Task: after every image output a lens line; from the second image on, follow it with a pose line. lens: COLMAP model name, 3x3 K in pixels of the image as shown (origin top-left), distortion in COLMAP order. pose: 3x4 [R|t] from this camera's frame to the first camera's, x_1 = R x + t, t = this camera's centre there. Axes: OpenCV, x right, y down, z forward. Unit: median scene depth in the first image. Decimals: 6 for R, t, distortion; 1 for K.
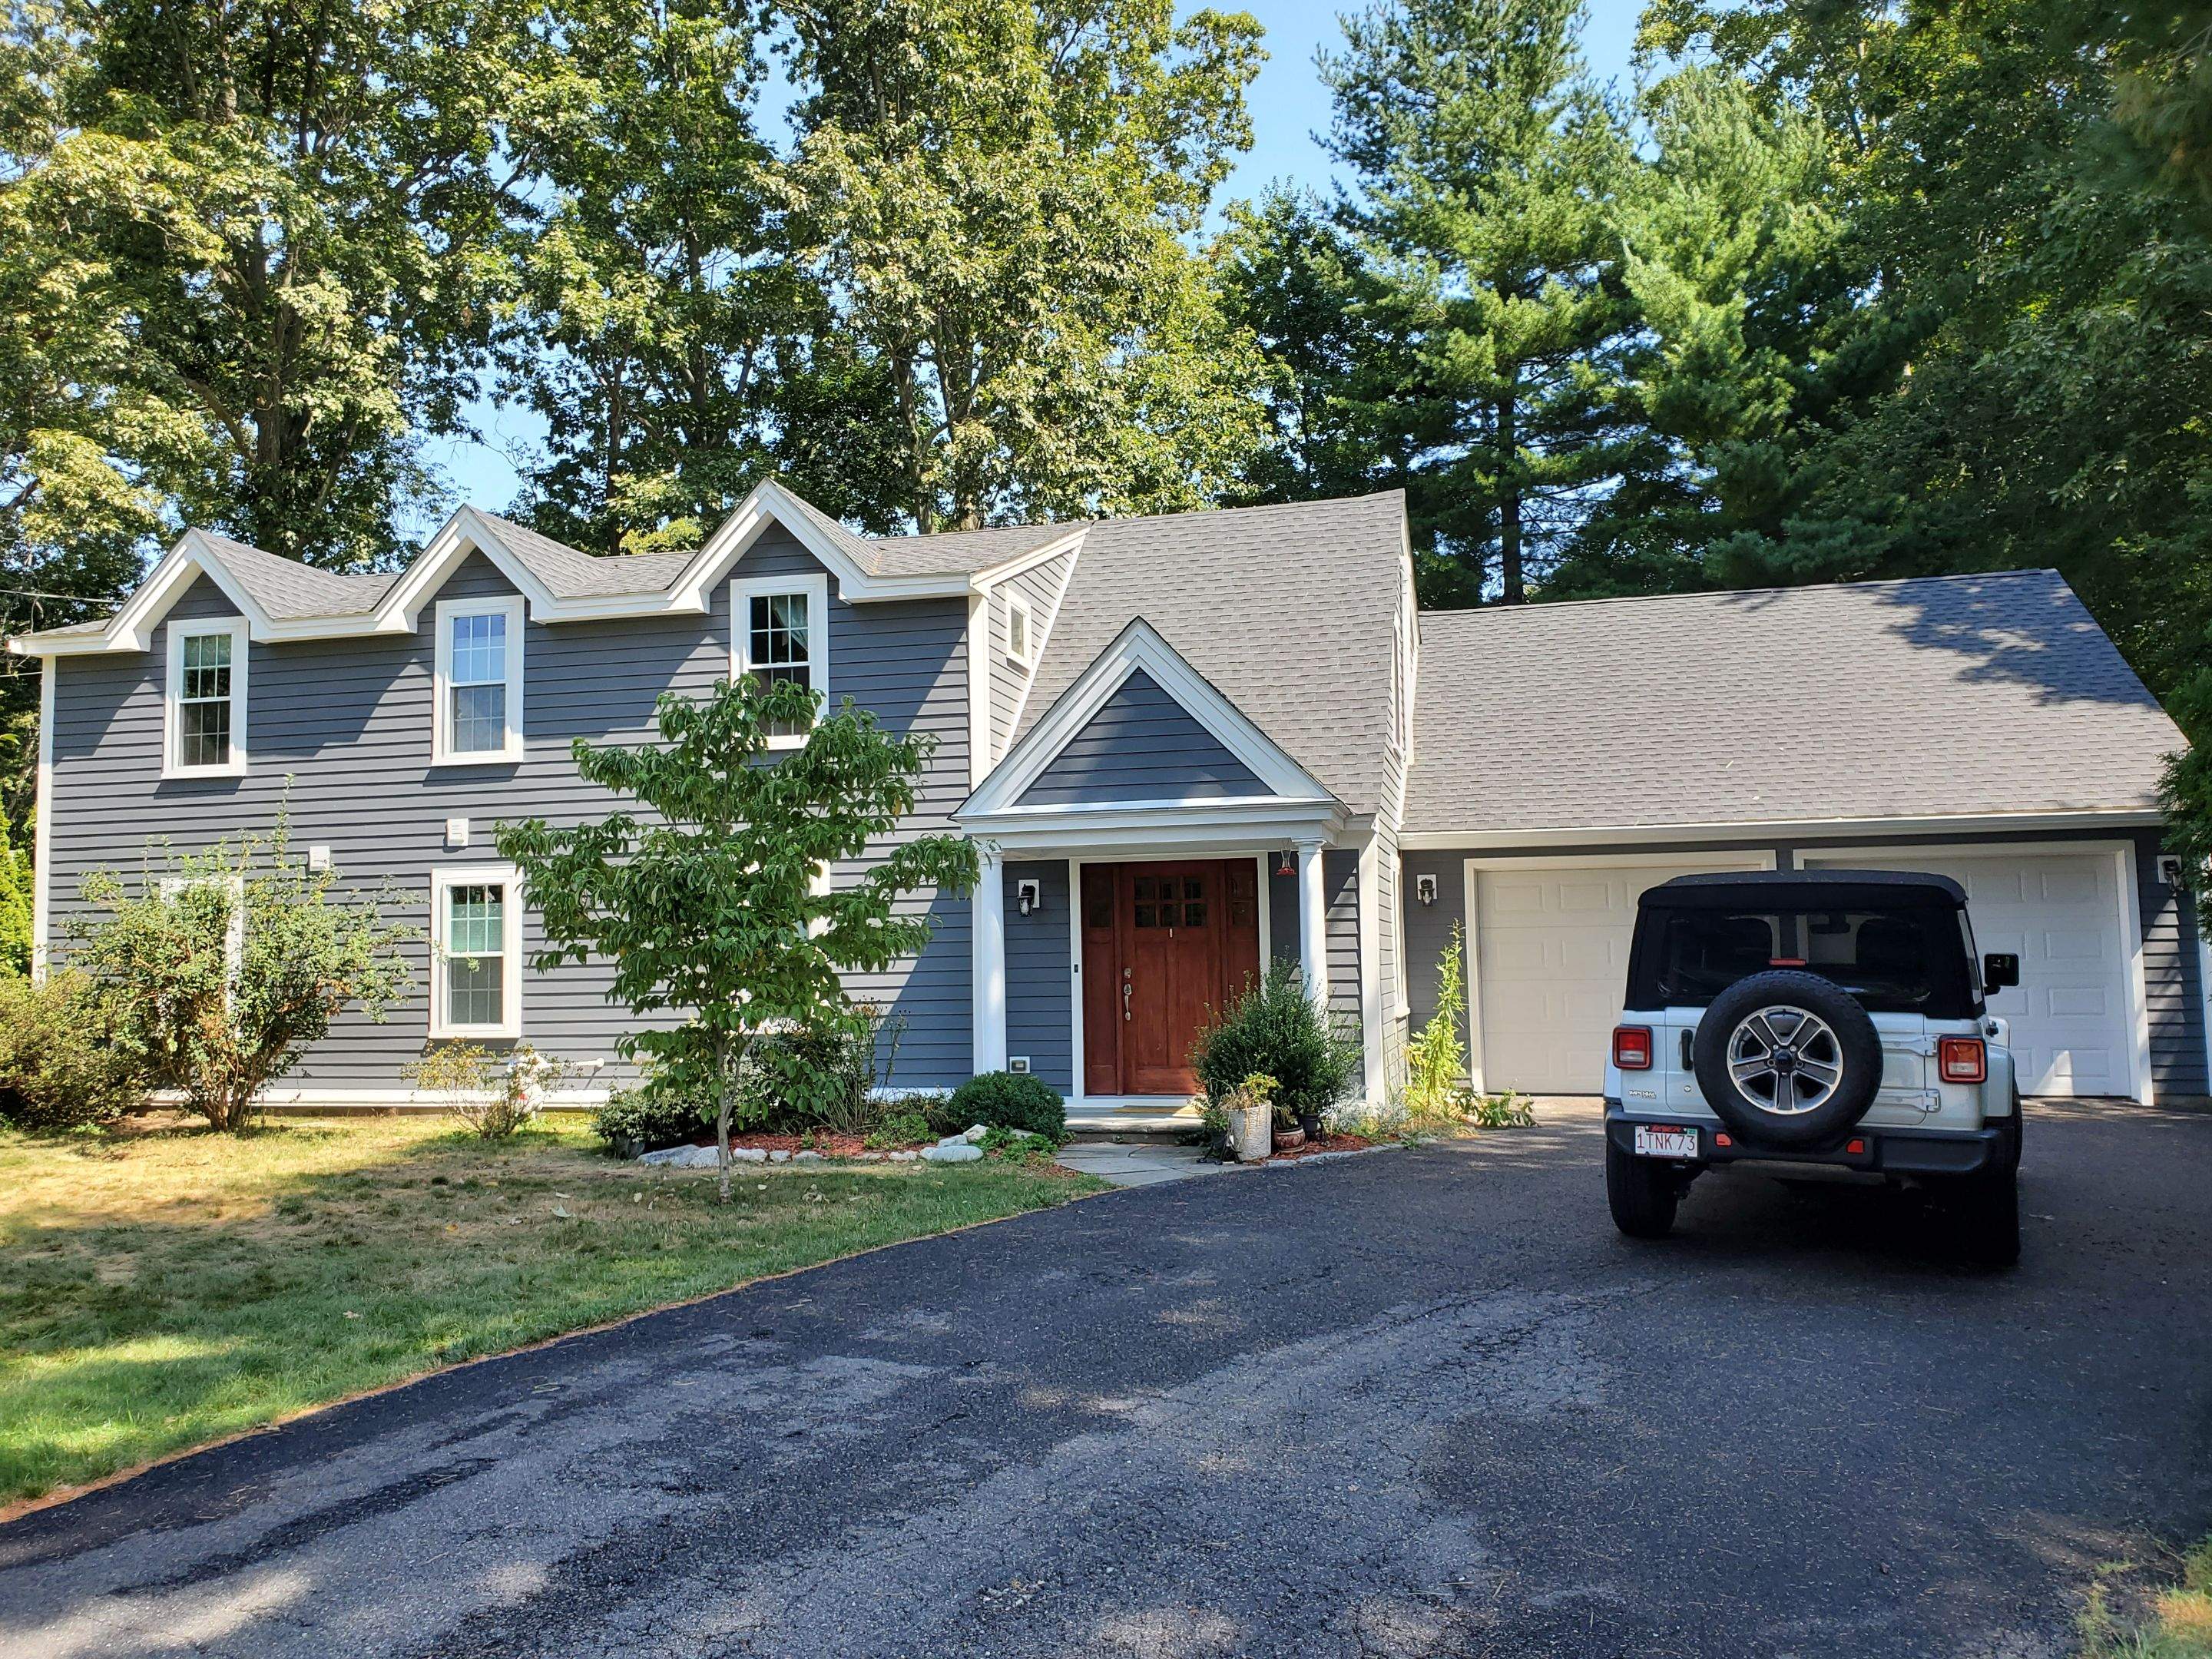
lens RADIAL K [[1682.9, 0, 1106.0], [0, 1682.9, 829.5], [0, 0, 1]] dist [-0.002574, -0.000645]
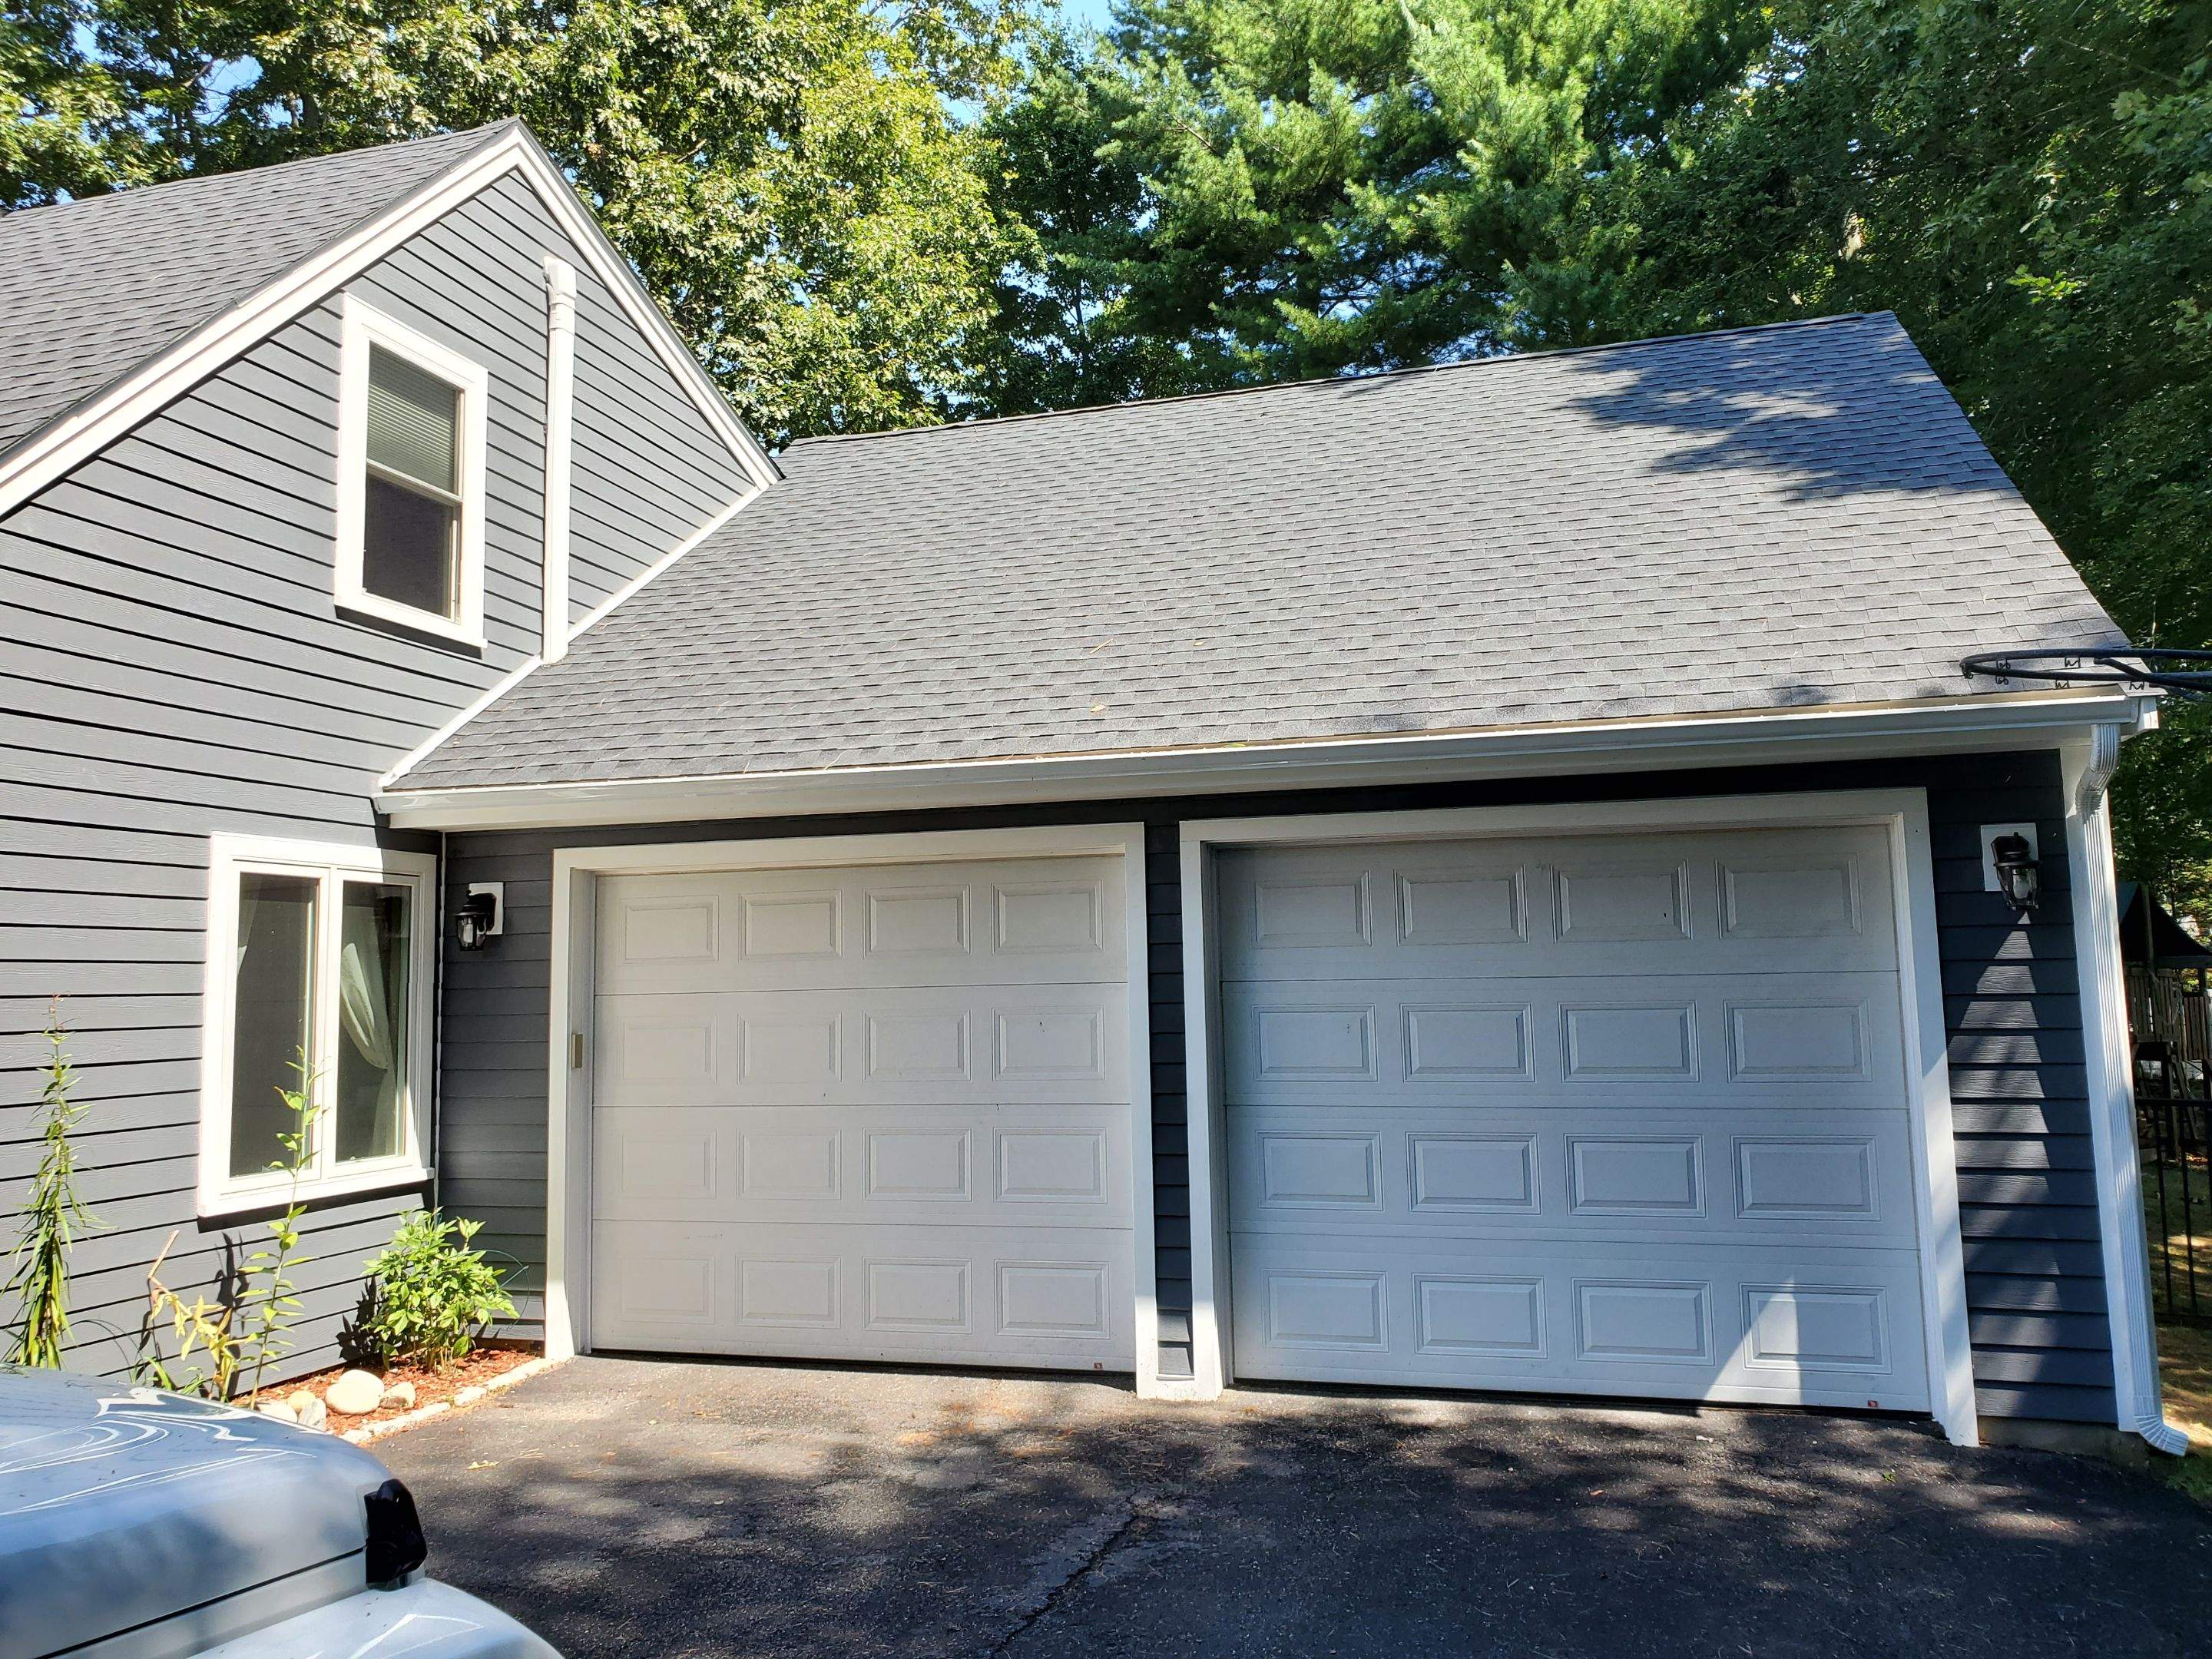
lens RADIAL K [[1682.9, 0, 1106.0], [0, 1682.9, 829.5], [0, 0, 1]] dist [-0.002574, -0.000645]
pose [[0.999132, -0.006591, -0.041121, 0.265490], [0.006149, 0.999922, -0.010865, 0.012308], [0.041190, 0.010602, 0.999095, 0.360822]]
